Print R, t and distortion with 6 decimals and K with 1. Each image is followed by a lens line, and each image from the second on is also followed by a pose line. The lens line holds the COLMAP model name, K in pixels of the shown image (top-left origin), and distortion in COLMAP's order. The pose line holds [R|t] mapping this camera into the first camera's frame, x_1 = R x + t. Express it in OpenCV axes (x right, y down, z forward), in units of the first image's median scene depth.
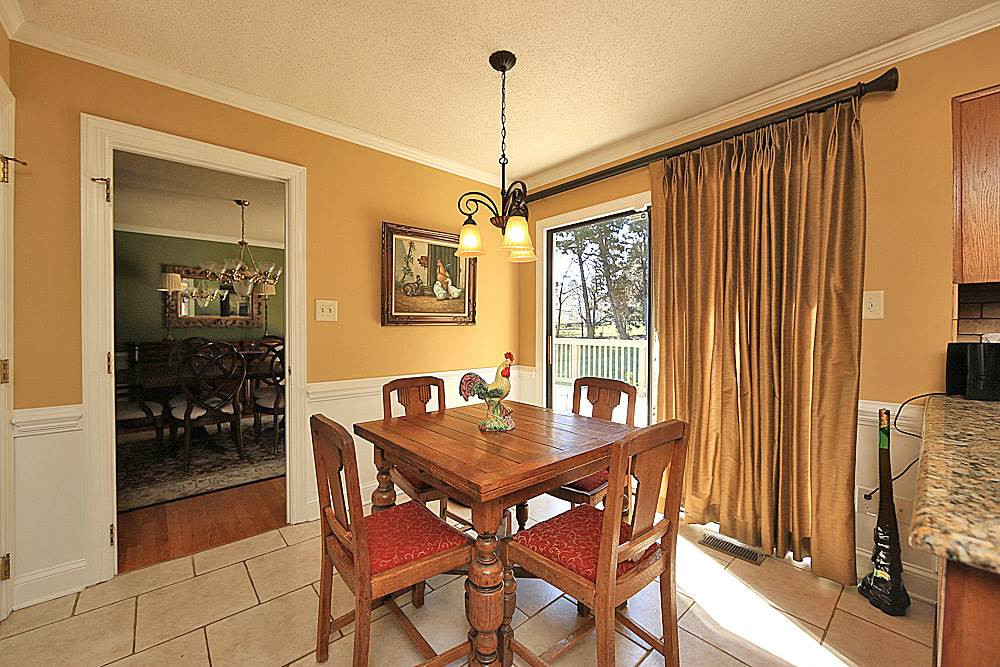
lens RADIAL K [[395.6, 0, 494.7], [0, 395.6, 333.5], [0, 0, 1]] dist [-0.013343, -0.000148]
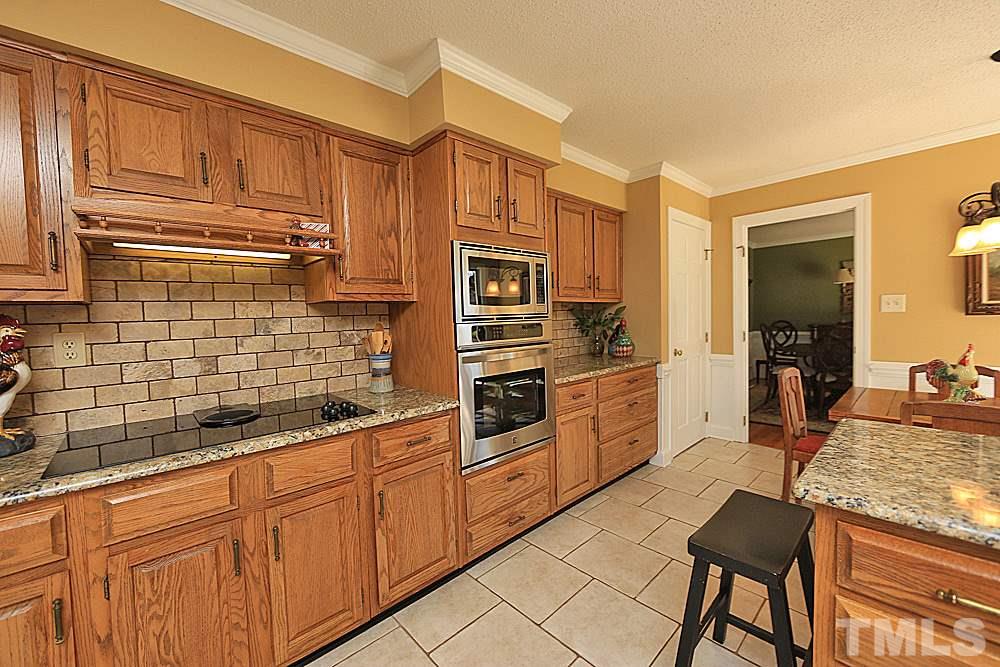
lens RADIAL K [[395.6, 0, 501.2], [0, 395.6, 335.5], [0, 0, 1]] dist [-0.013343, -0.000148]
pose [[0.030707, 0.040872, -0.998692, 0.175180], [0.013820, 0.999051, 0.041312, -0.005924], [0.999433, -0.015071, 0.030113, -0.056636]]
